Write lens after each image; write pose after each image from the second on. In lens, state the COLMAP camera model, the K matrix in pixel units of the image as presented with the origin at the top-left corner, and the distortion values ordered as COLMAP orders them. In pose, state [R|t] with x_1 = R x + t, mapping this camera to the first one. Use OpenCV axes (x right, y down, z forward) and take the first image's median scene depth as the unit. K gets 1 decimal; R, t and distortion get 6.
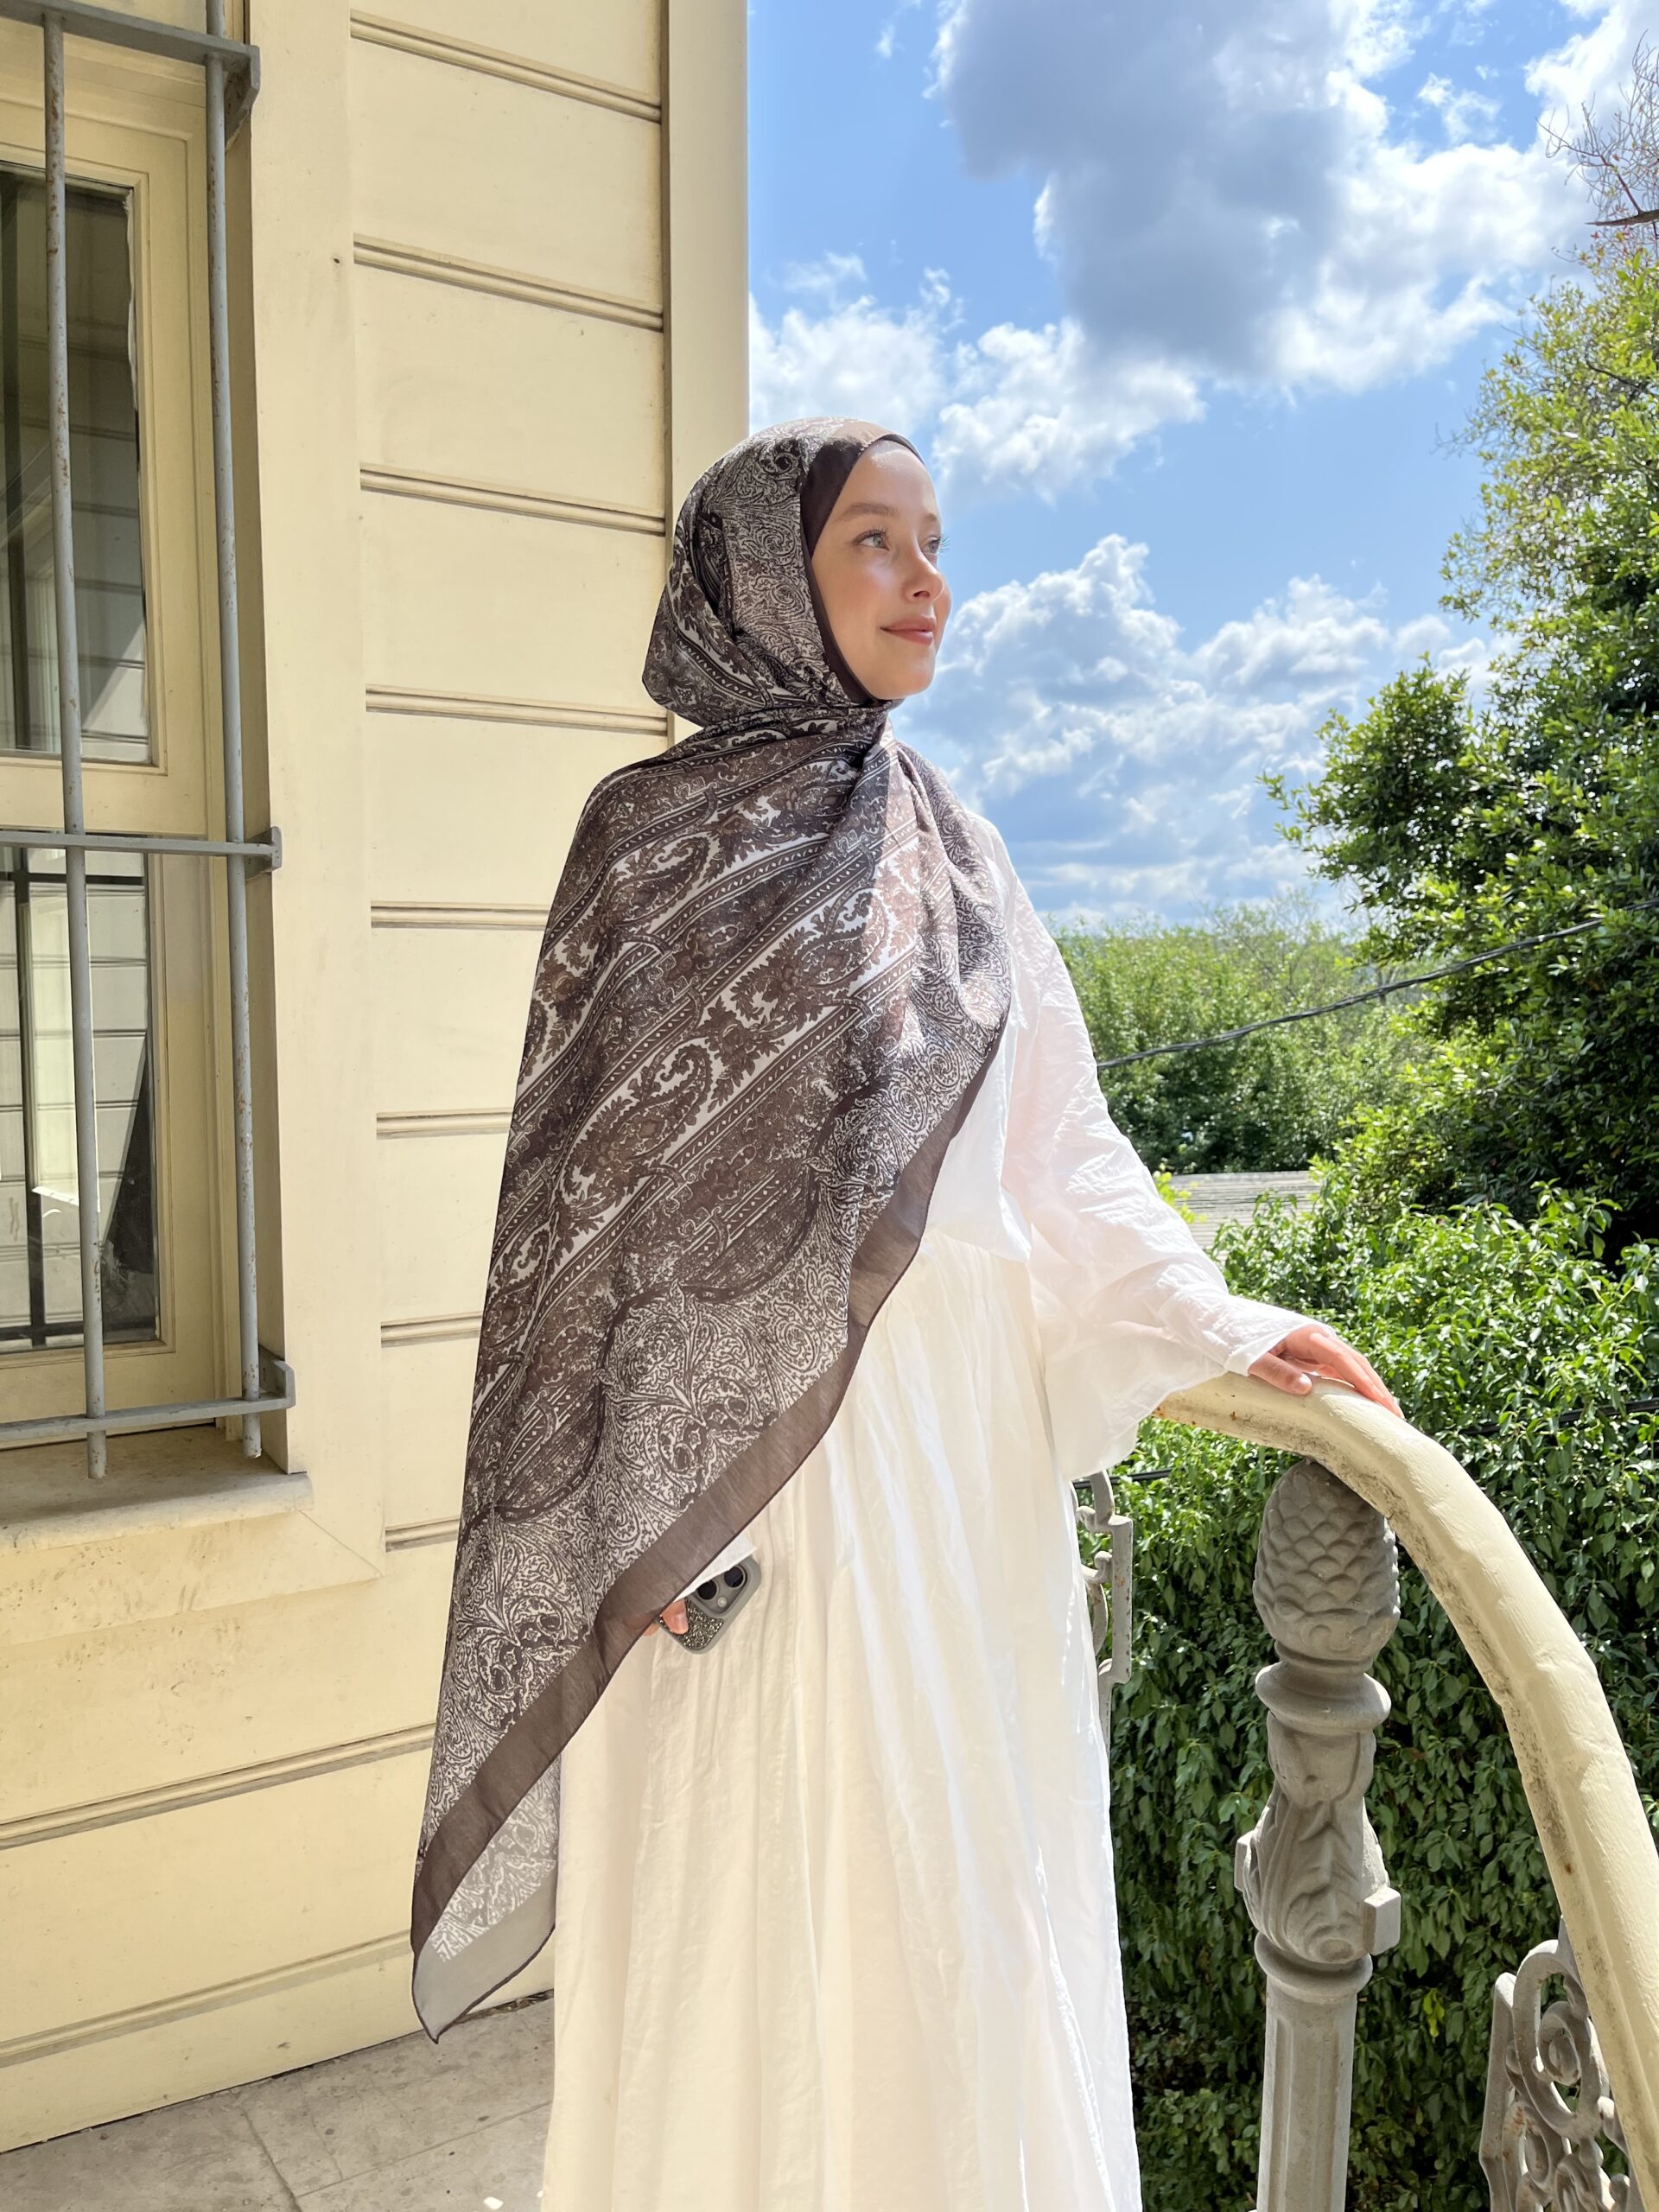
lens RADIAL K [[1676.1, 0, 838.9], [0, 1676.1, 1067.6], [0, 0, 1]] dist [0.014444, -0.020158]
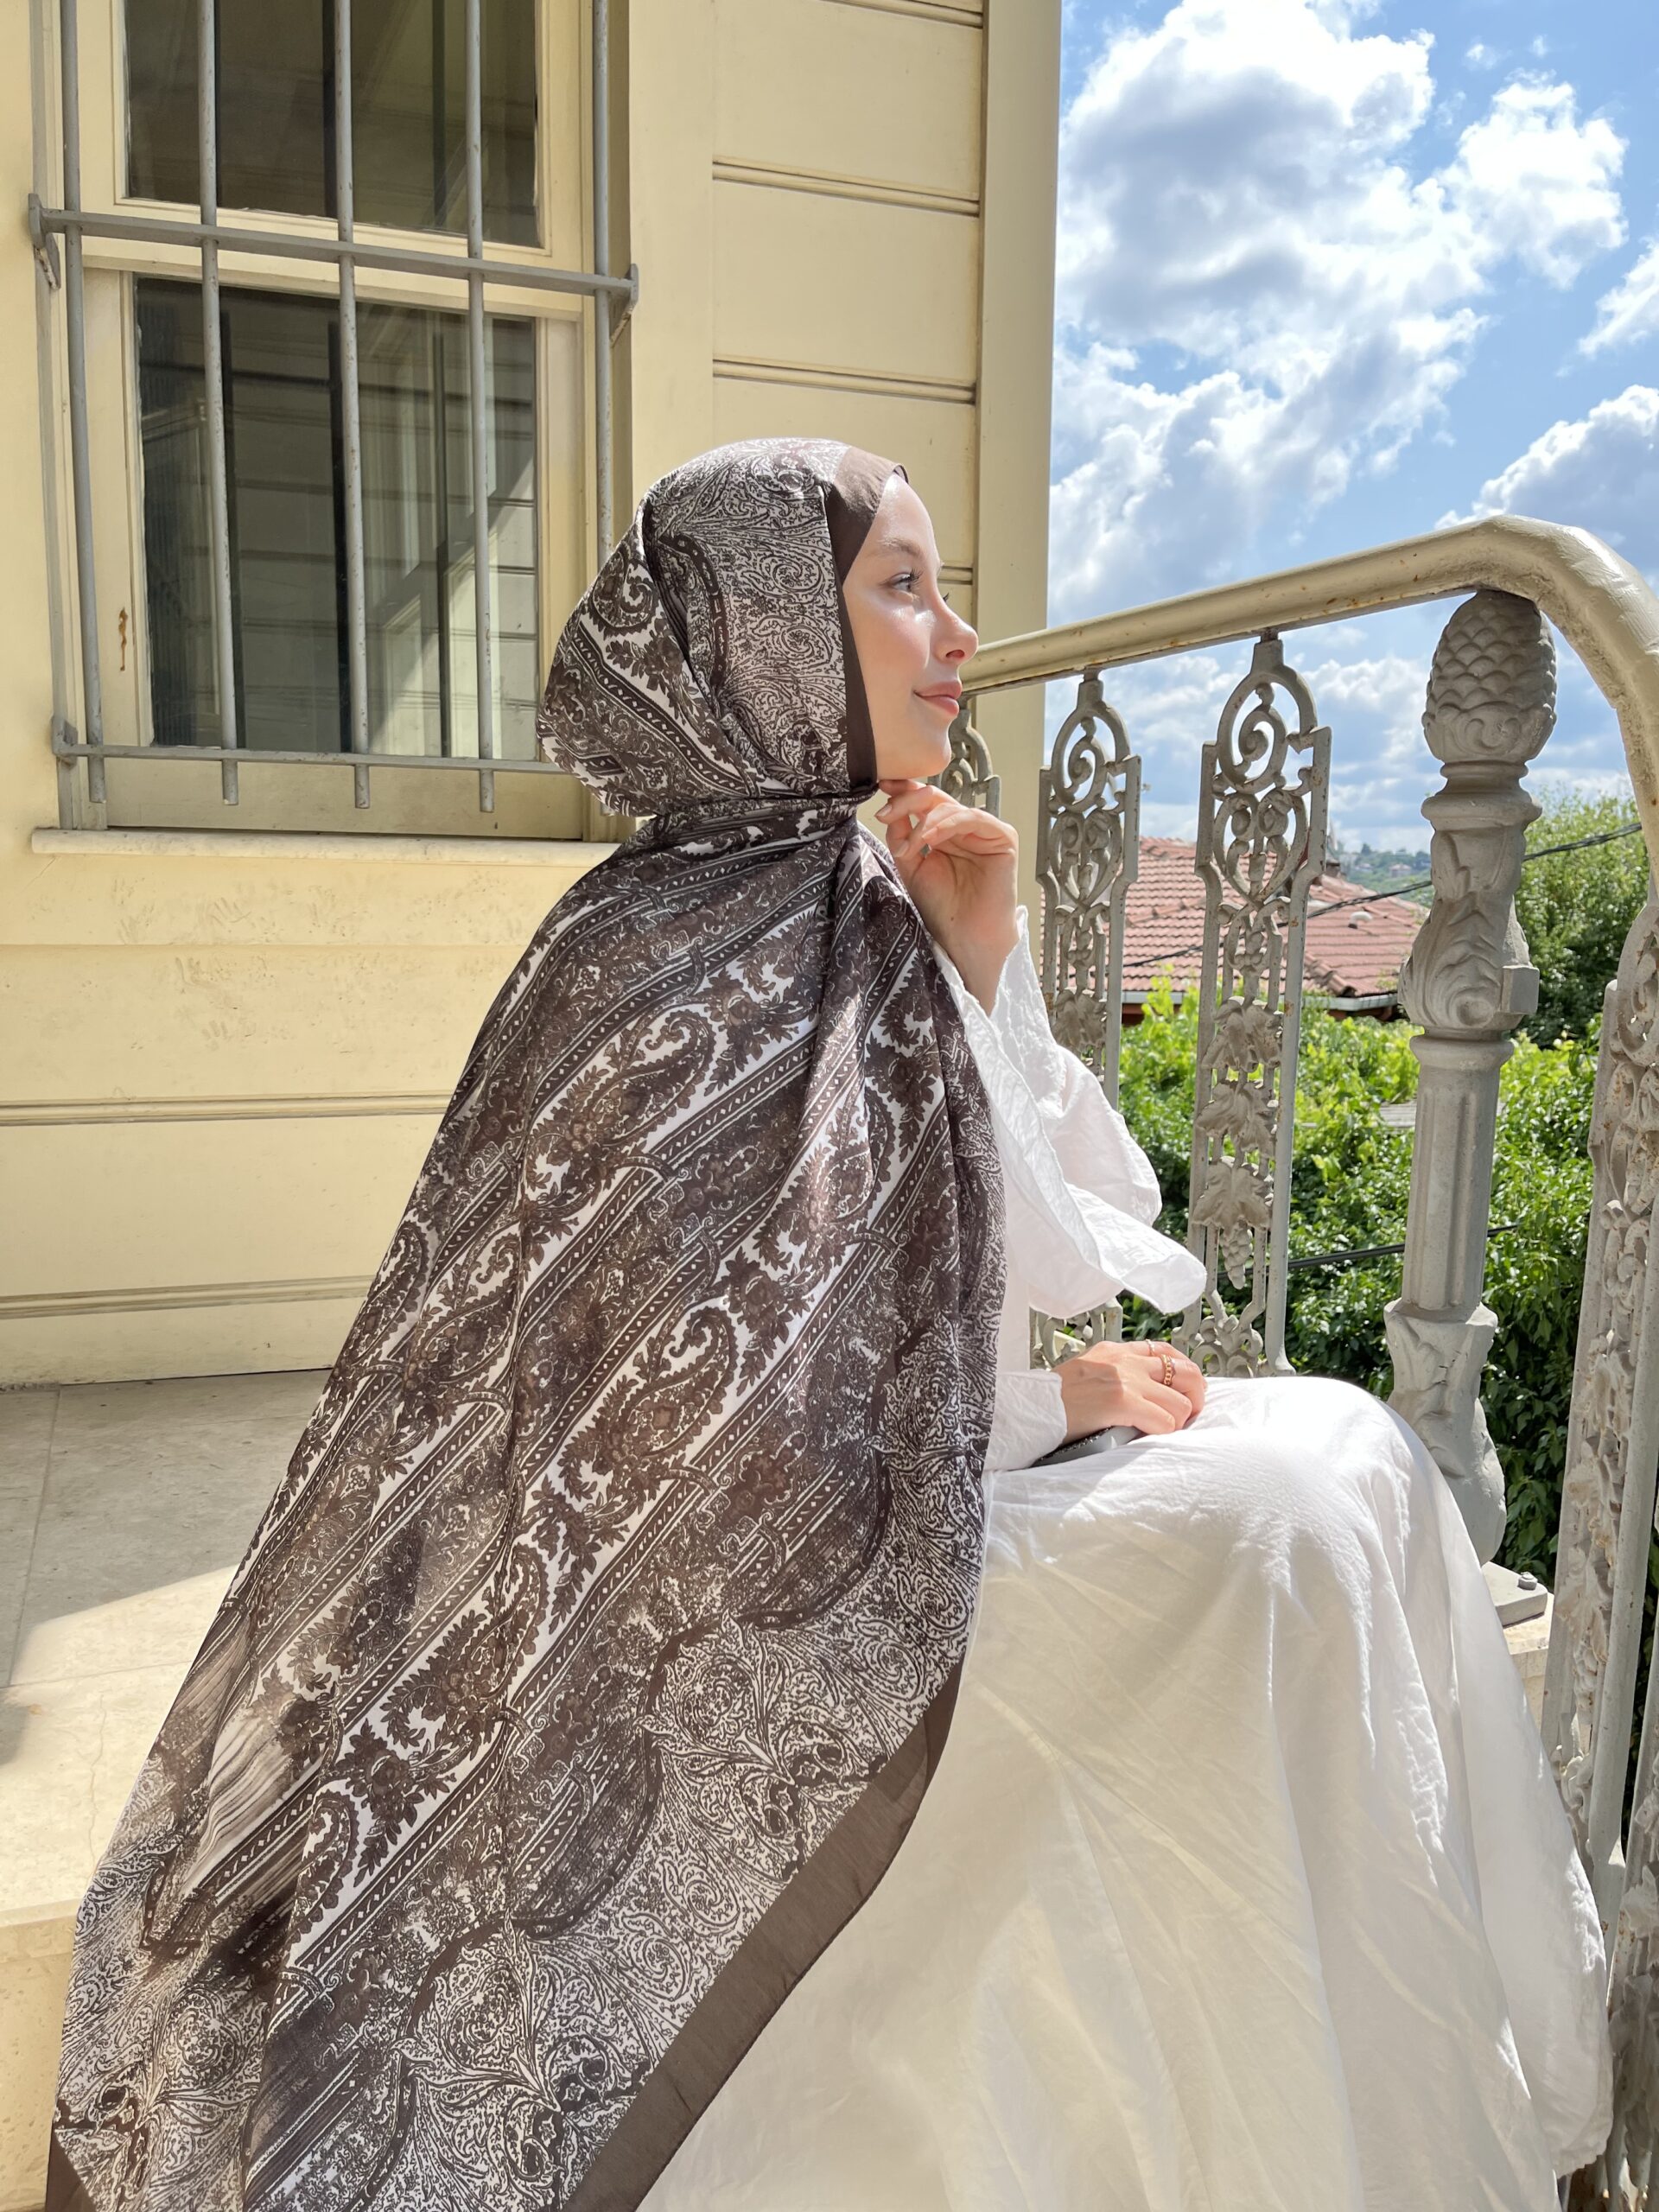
lens RADIAL K [[1676.1, 0, 831.9], [0, 1676.1, 1102.4], [0, 0, 1]] dist [0.014444, -0.020158]
pose [[0.971683, 0.040629, -0.232771, 0.032328], [-0.027039, 0.997754, 0.061278, 0.121444], [0.234738, -0.053249, 0.970599, -0.047677]]
